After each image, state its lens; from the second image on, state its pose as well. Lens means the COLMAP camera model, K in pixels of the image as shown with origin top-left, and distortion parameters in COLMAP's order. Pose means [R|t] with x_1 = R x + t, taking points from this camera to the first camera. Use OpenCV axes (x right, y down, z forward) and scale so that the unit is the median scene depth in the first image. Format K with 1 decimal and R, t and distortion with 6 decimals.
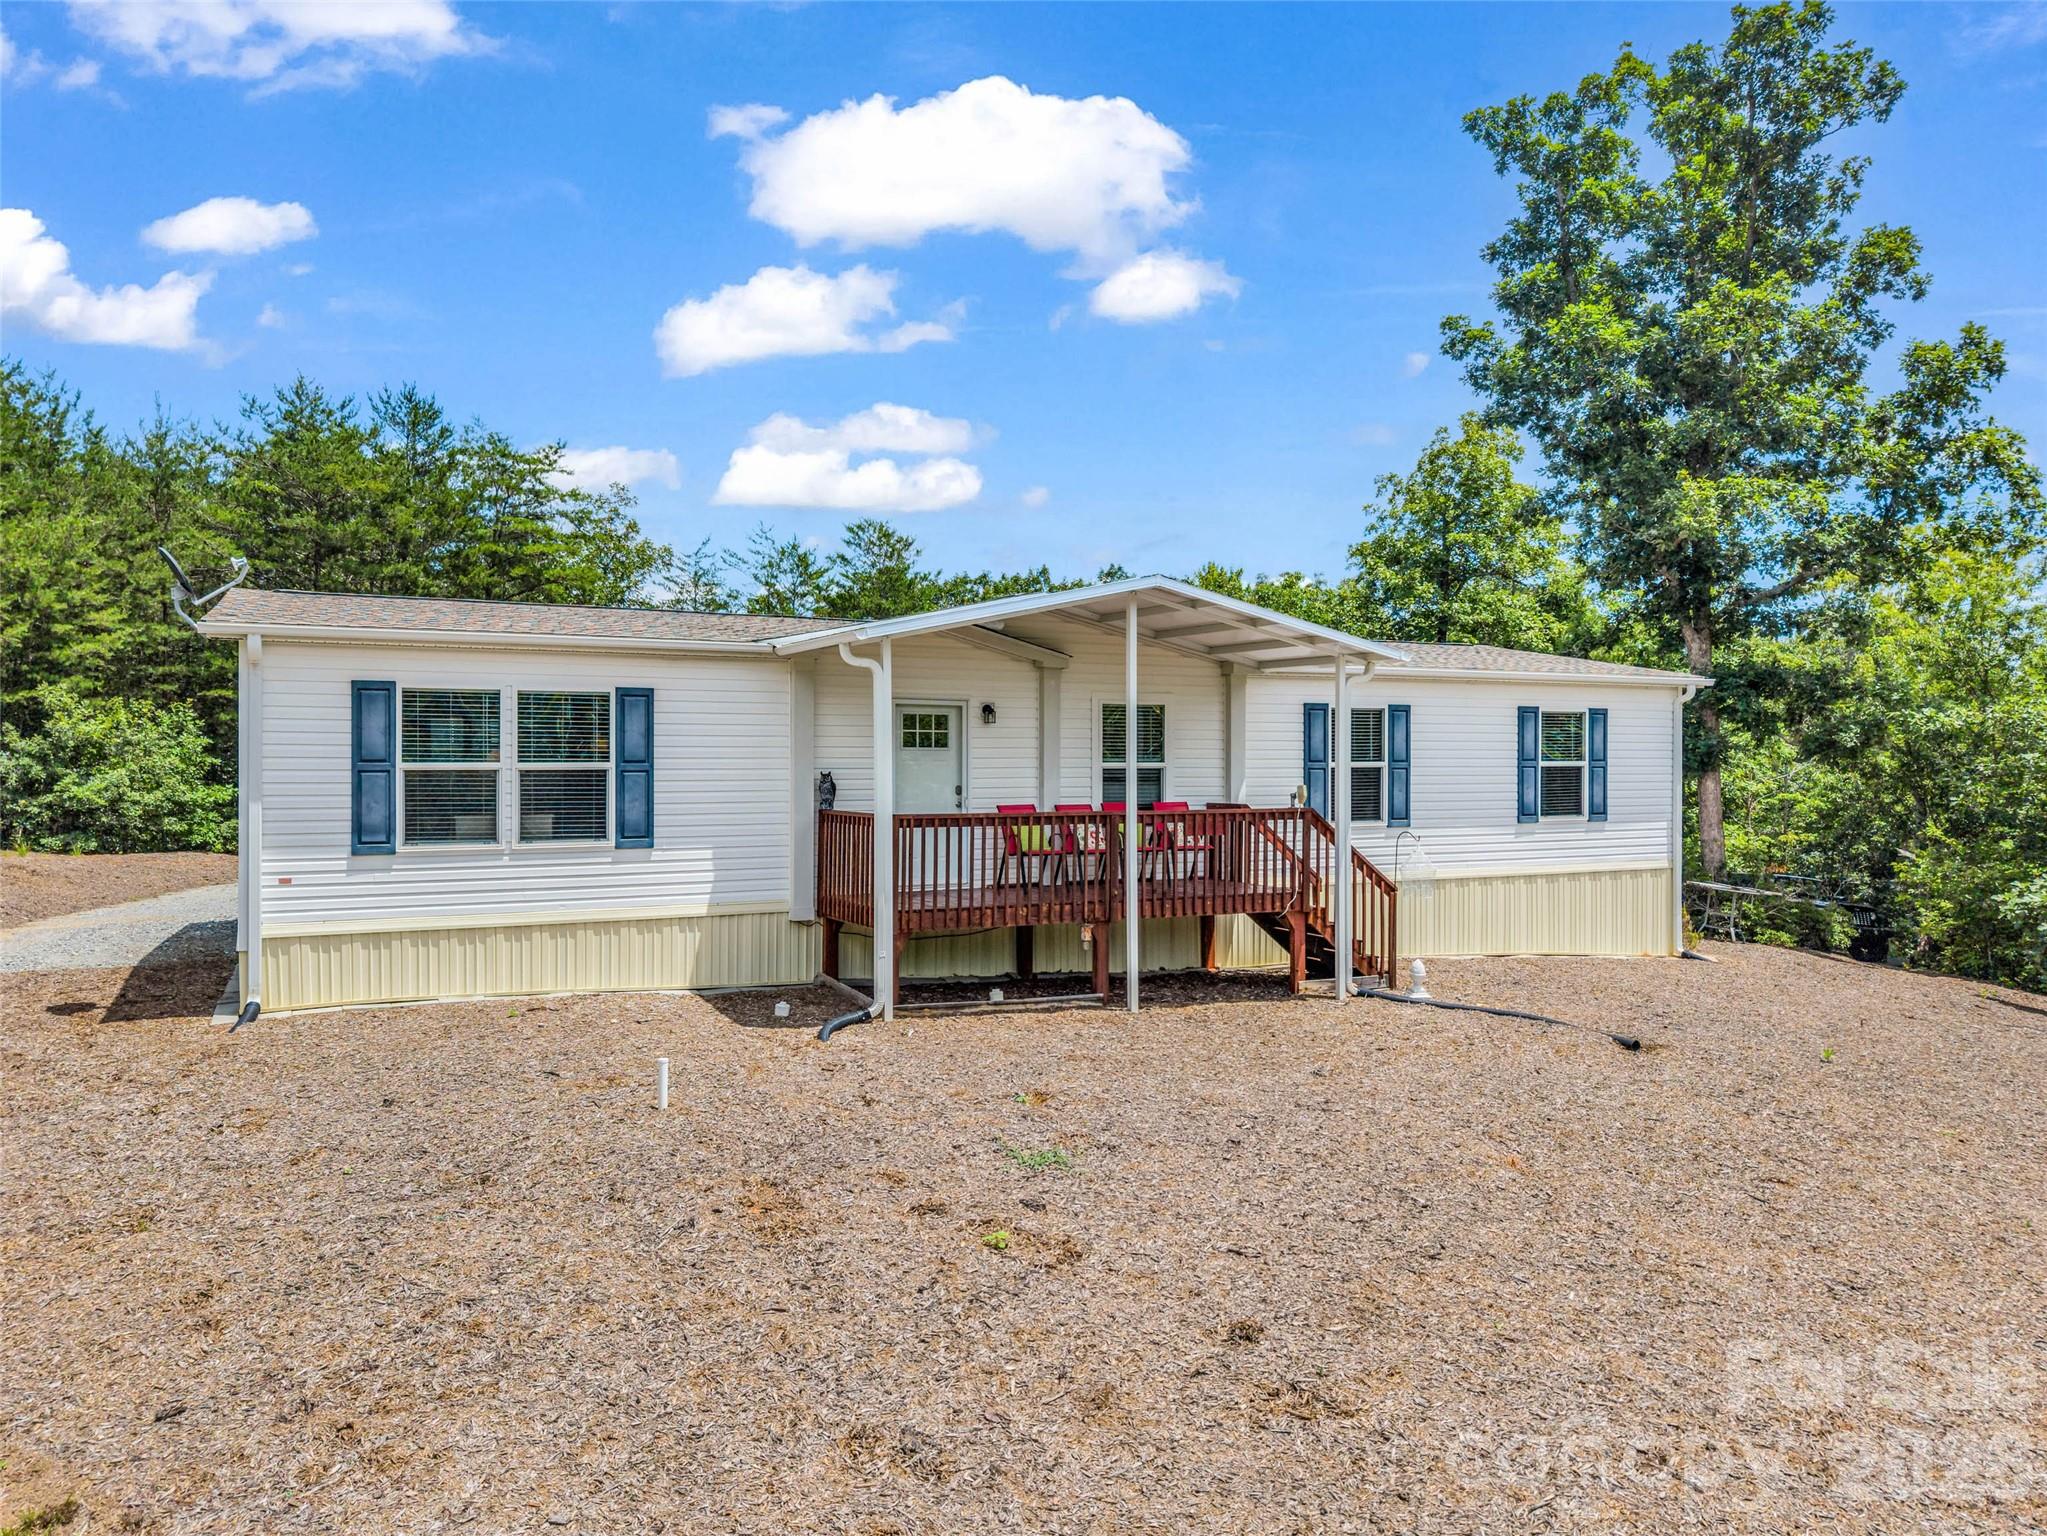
lens RADIAL K [[1398.5, 0, 1031.8], [0, 1398.5, 770.4], [0, 0, 1]] dist [0.043873, -0.063151]
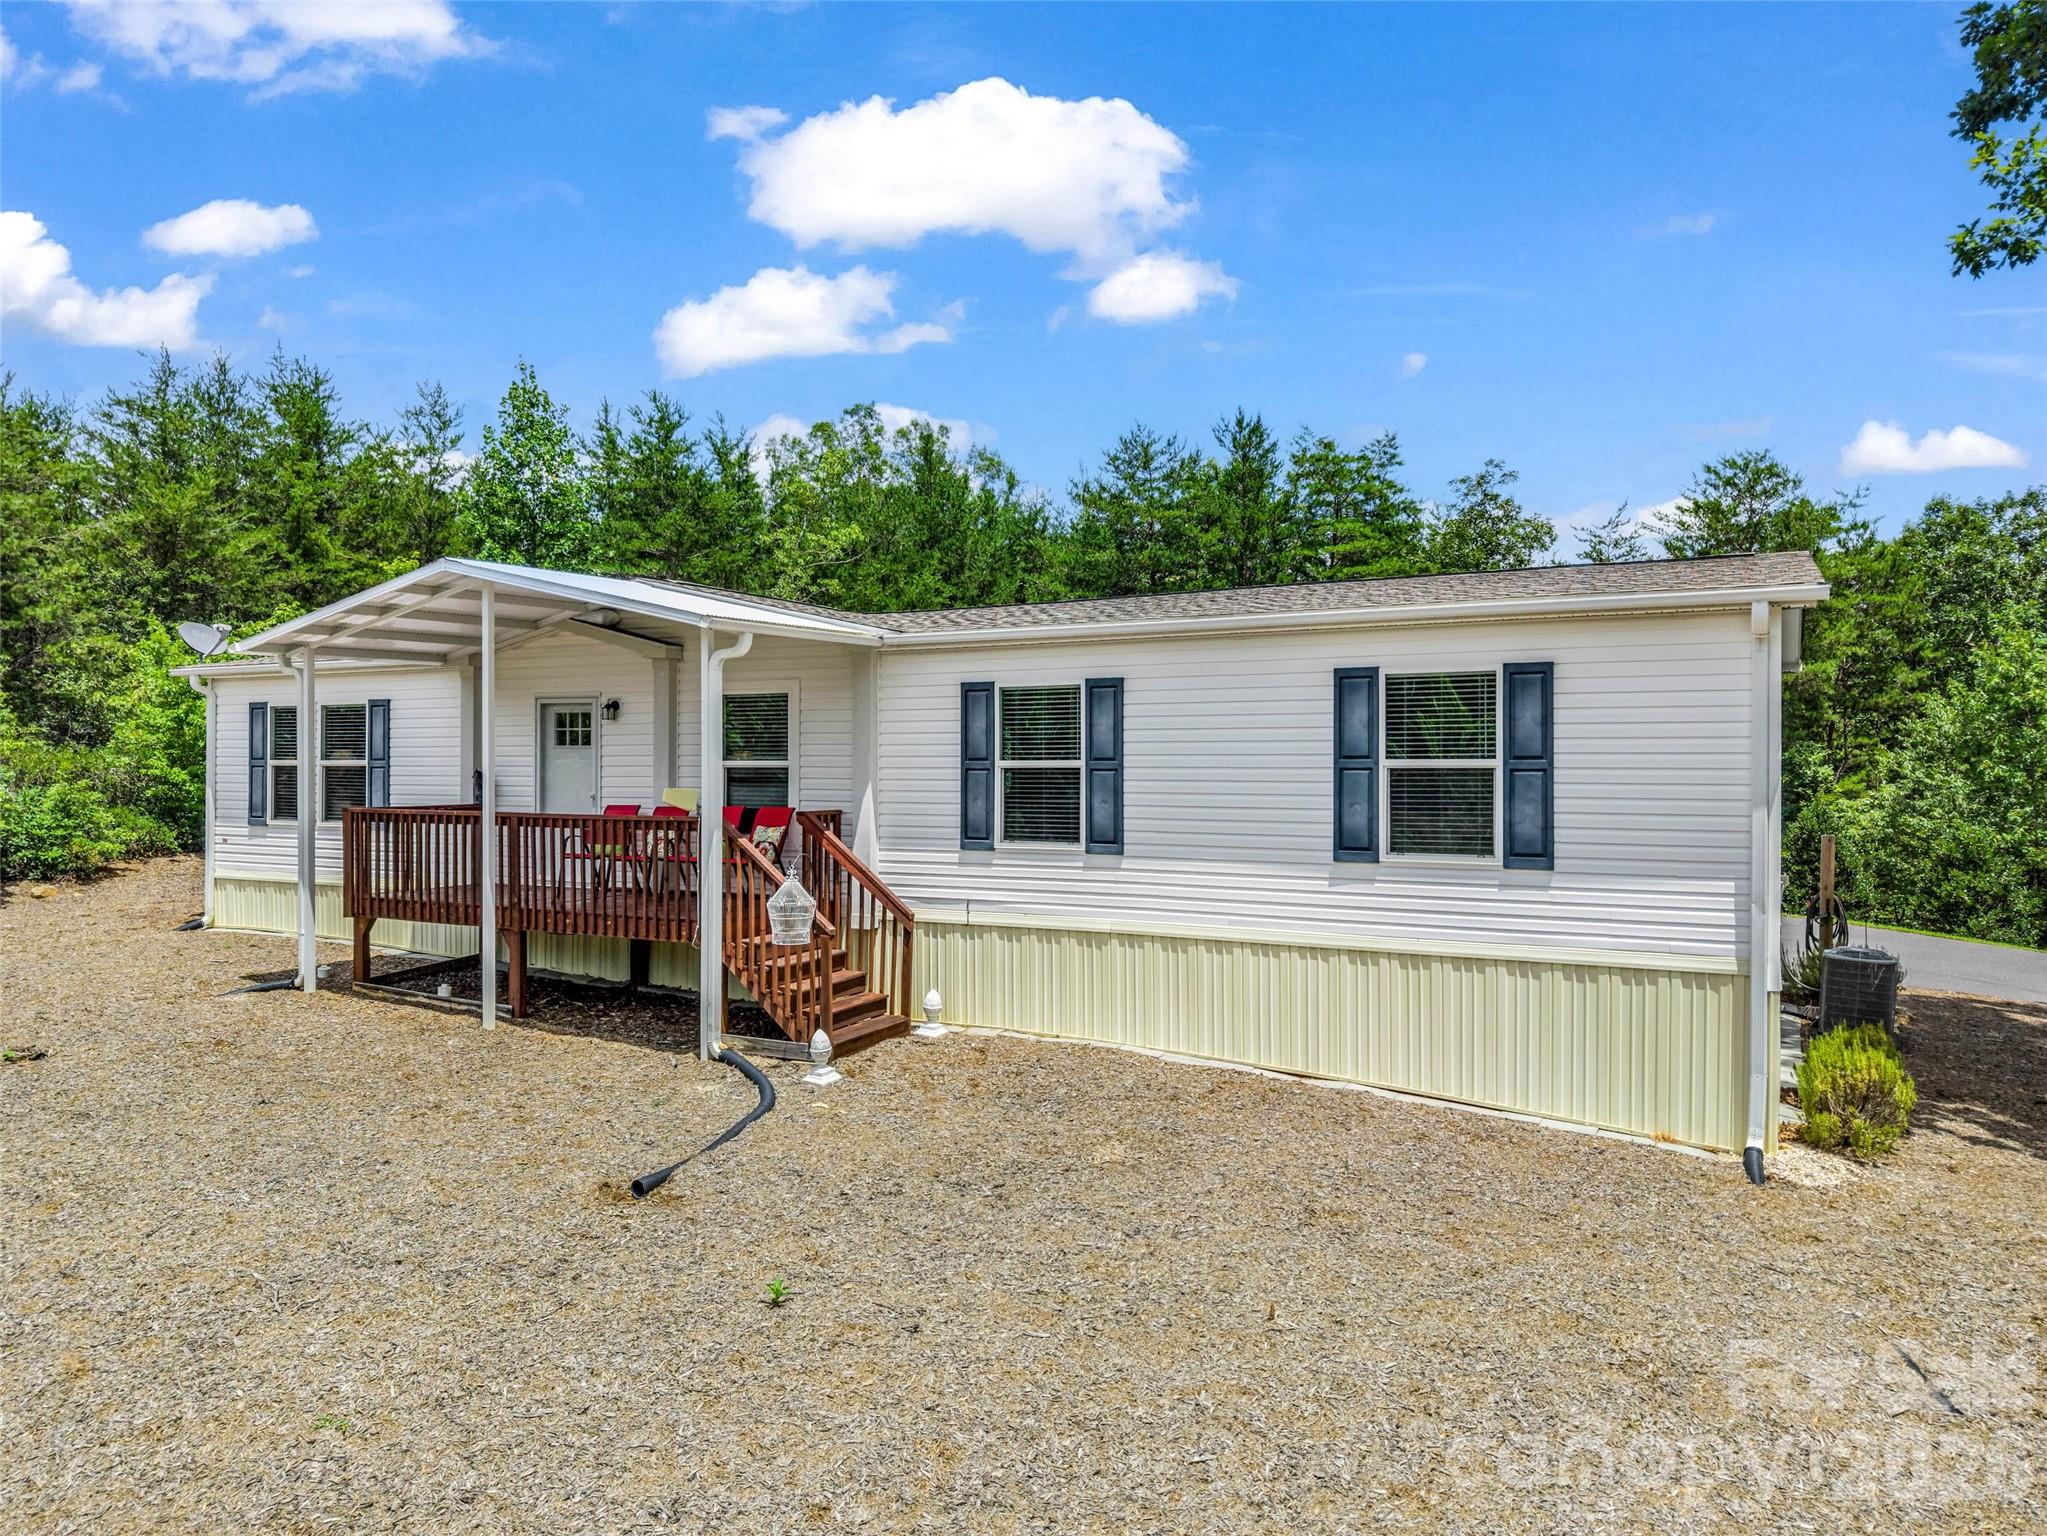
lens RADIAL K [[1398.5, 0, 1031.8], [0, 1398.5, 770.4], [0, 0, 1]] dist [0.043873, -0.063151]
pose [[0.578756, 0.006237, -0.815477, 0.976771], [-0.005104, 0.999979, 0.004025, -0.004266], [0.815485, 0.001832, 0.578776, 0.700524]]
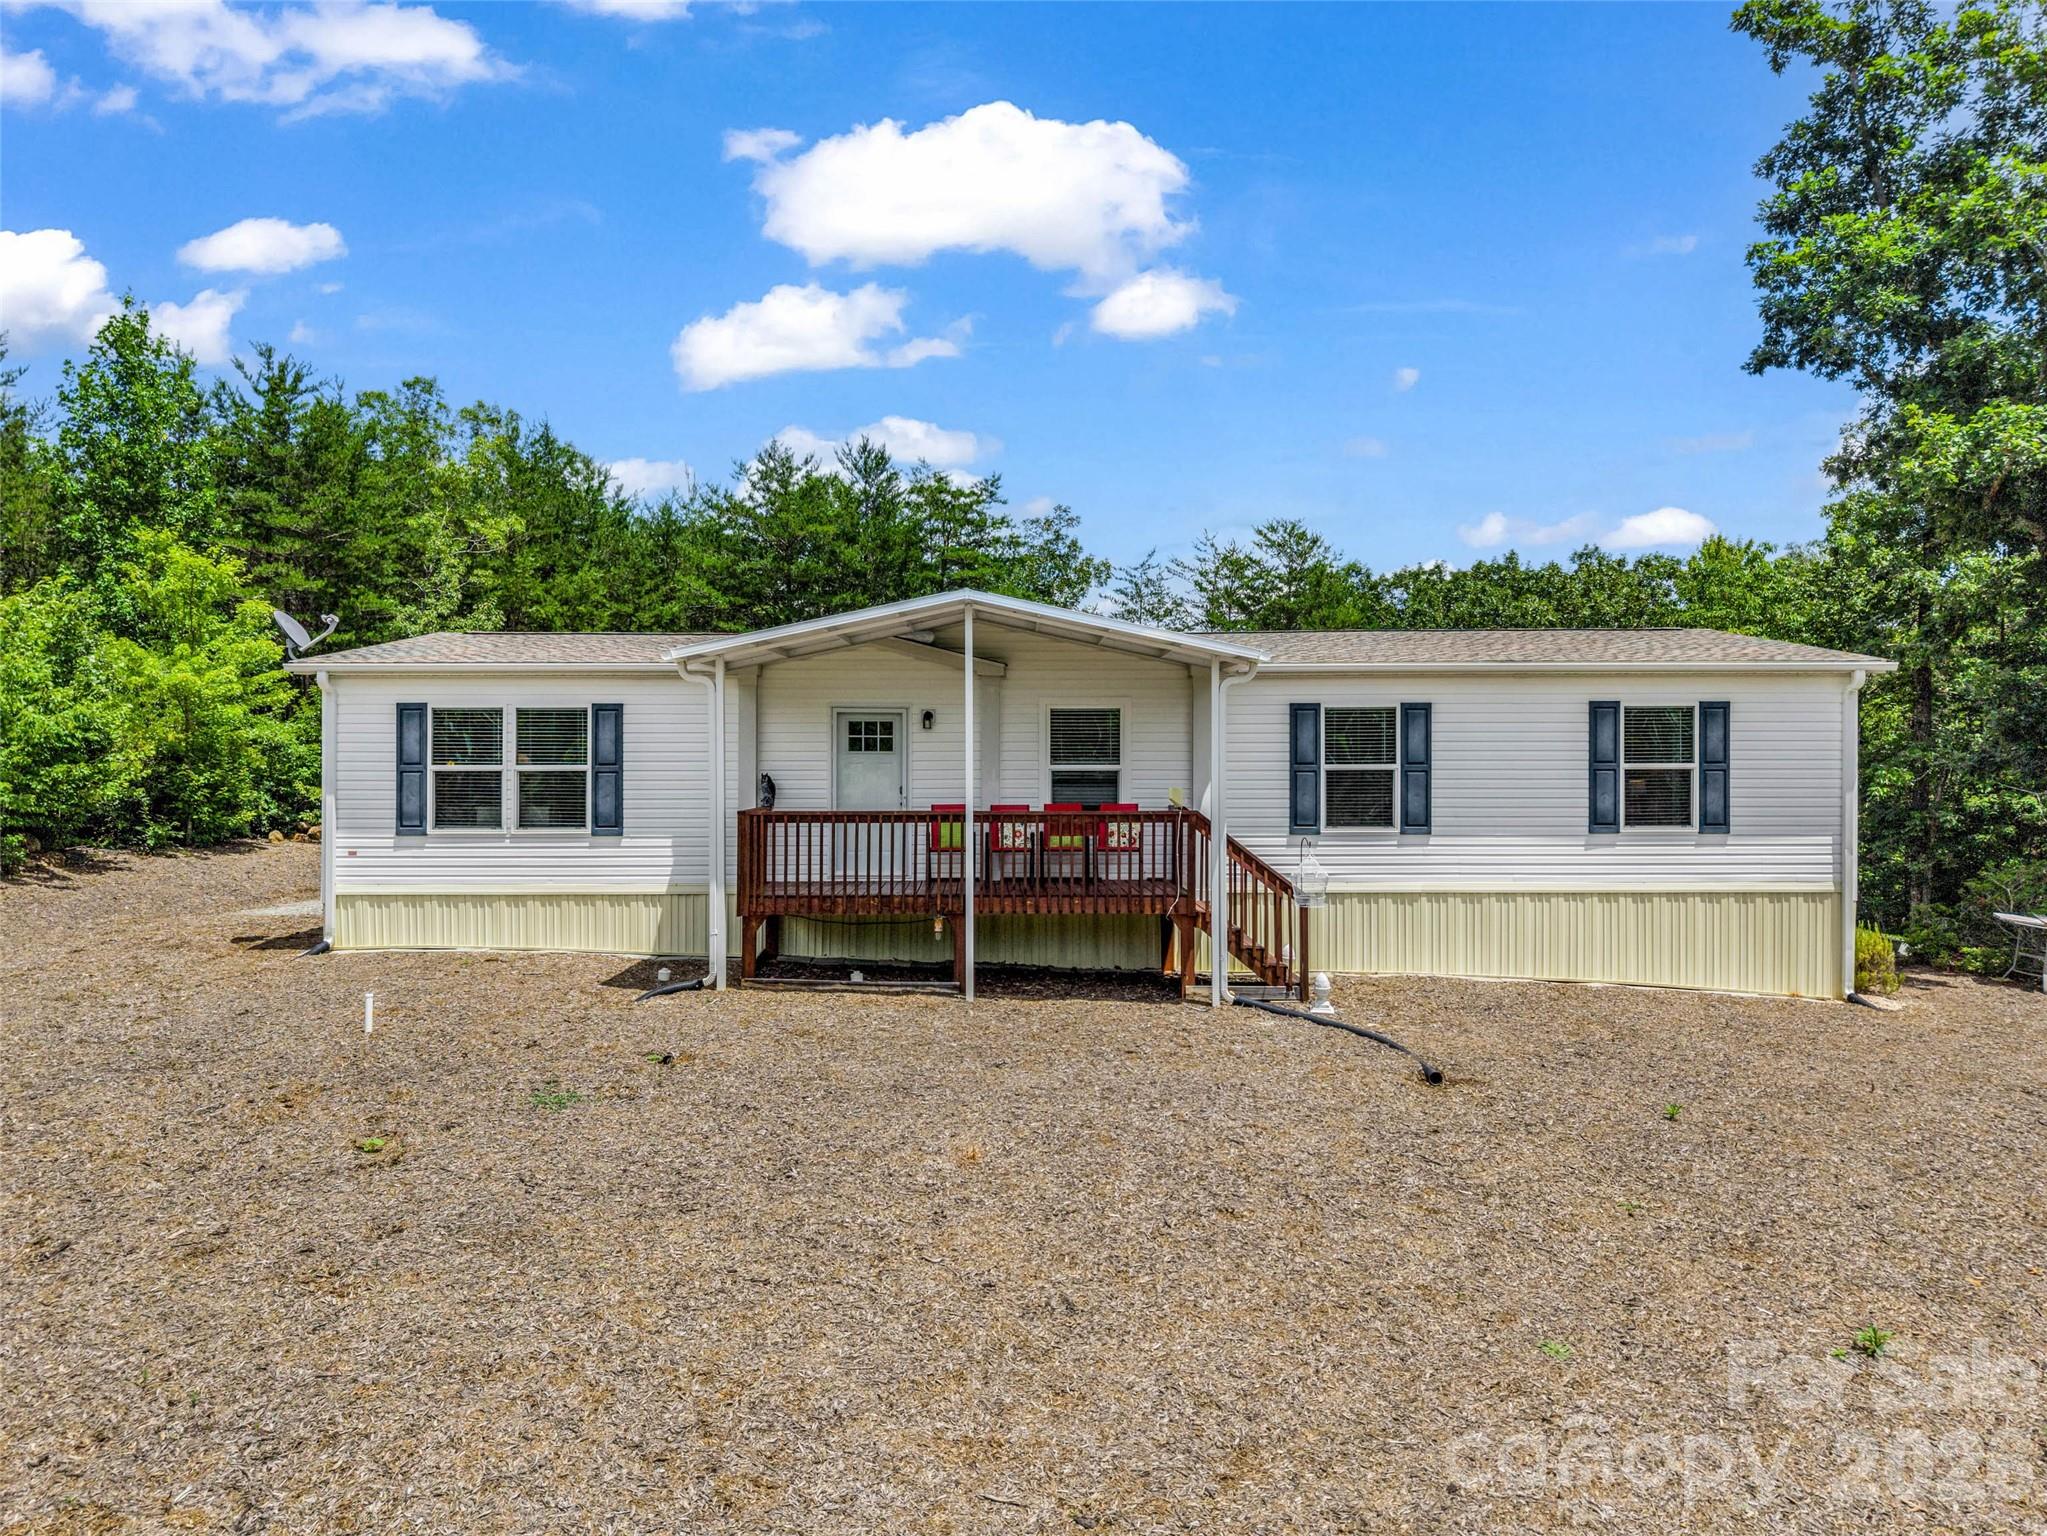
lens RADIAL K [[1398.5, 0, 1031.8], [0, 1398.5, 770.4], [0, 0, 1]] dist [0.043873, -0.063151]
pose [[0.897996, 0.001997, -0.439998, 0.539137], [-0.002011, 0.999998, 0.000434, -0.002022], [0.439998, 0.000495, 0.897999, 0.066754]]
